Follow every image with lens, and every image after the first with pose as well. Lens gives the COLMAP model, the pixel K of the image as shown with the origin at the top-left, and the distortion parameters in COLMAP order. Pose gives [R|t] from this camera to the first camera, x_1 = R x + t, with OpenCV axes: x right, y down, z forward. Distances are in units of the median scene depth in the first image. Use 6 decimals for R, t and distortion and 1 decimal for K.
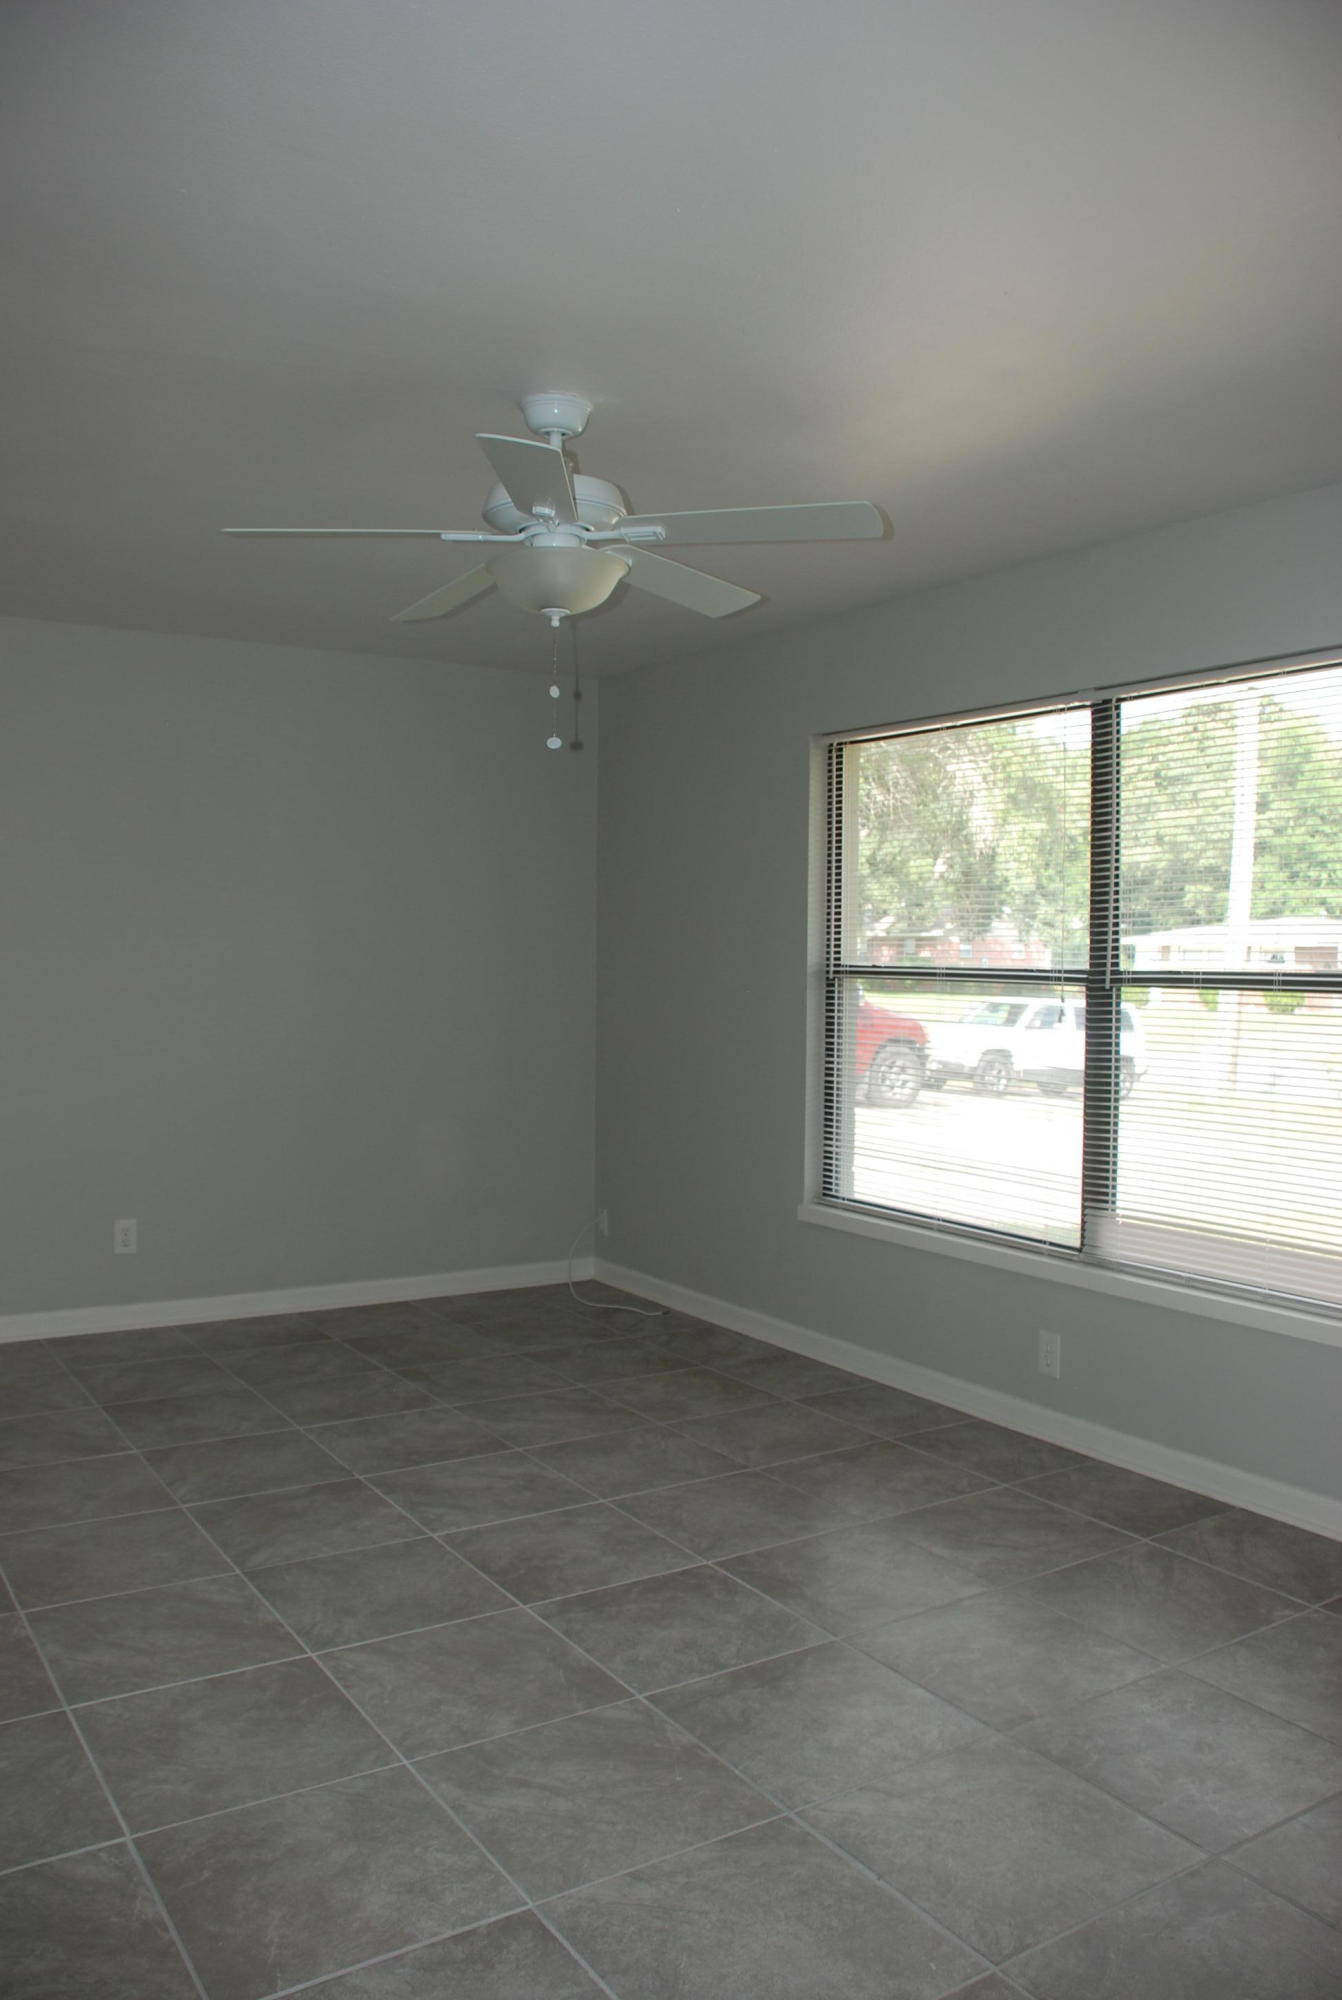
lens RADIAL K [[1549.3, 0, 673.4], [0, 1549.3, 984.3], [0, 0, 1]] dist [-0.141888, 0.076658]
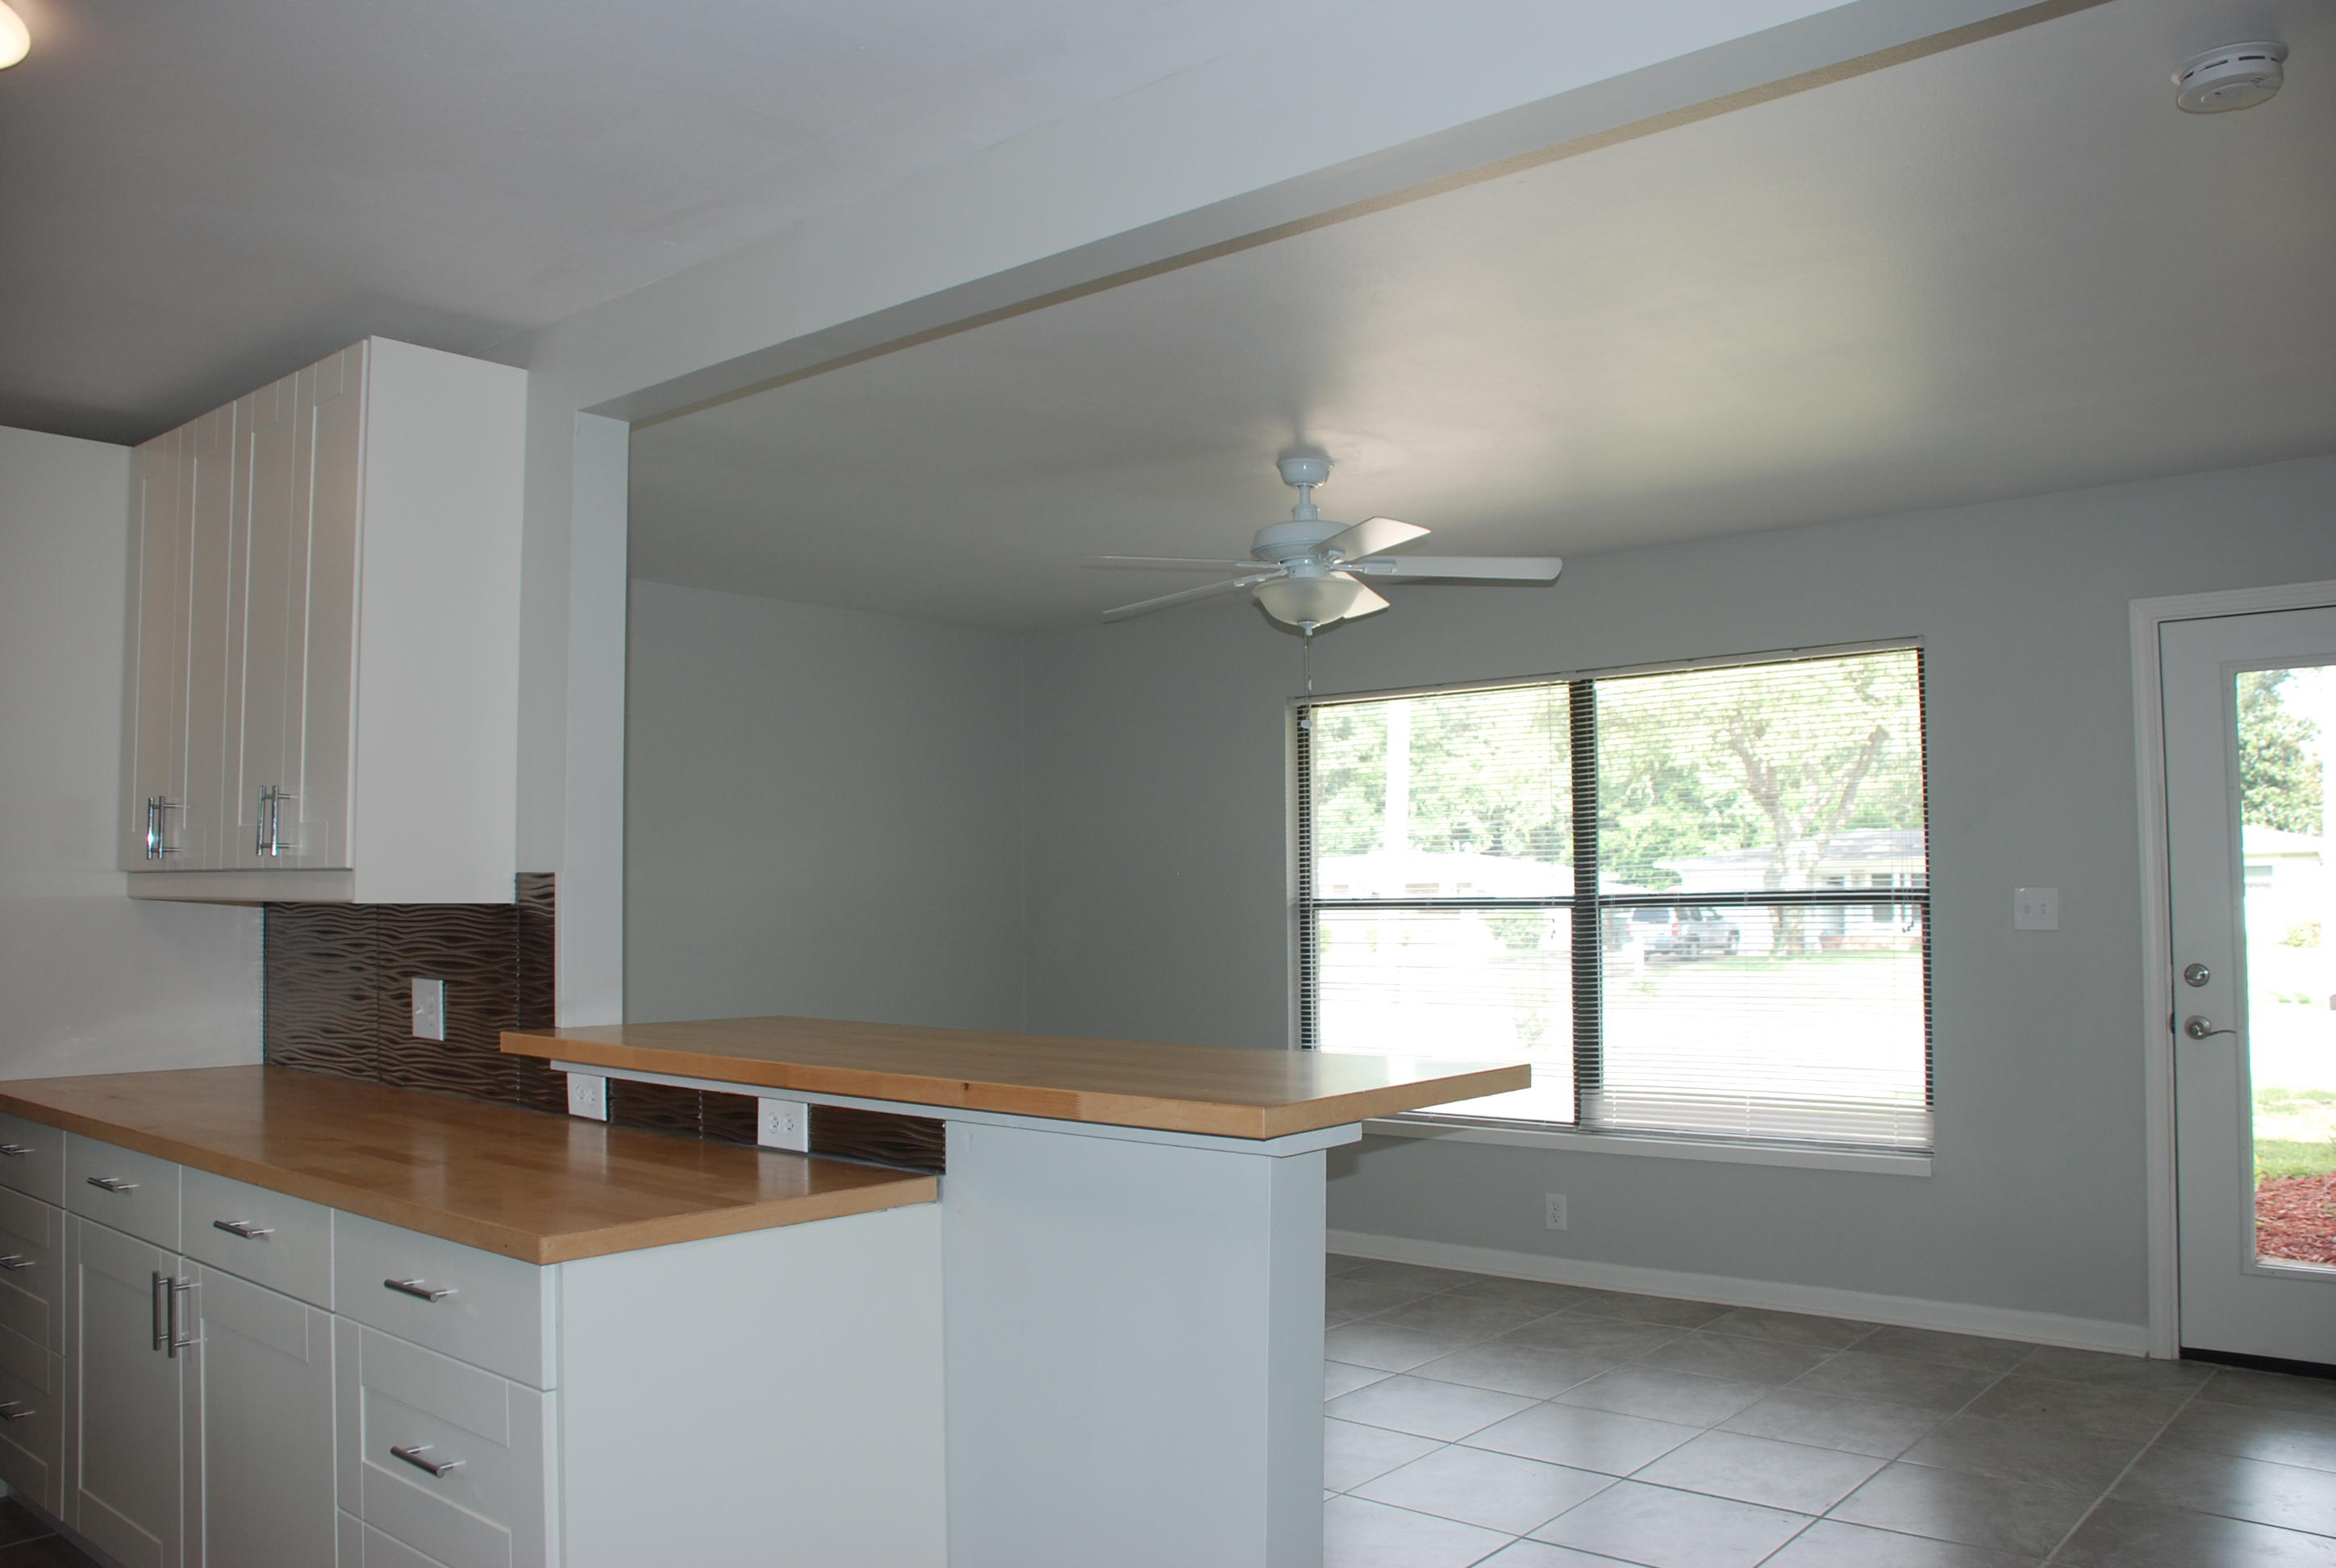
lens RADIAL K [[1809.5, 0, 1165.6], [0, 1809.5, 788.6], [0, 0, 1]] dist [-0.141888, 0.076658]
pose [[0.959988, -0.003918, 0.280014, -0.451354], [0.027132, 0.996499, -0.079075, 0.010403], [-0.278724, 0.083509, 0.956734, -0.304815]]
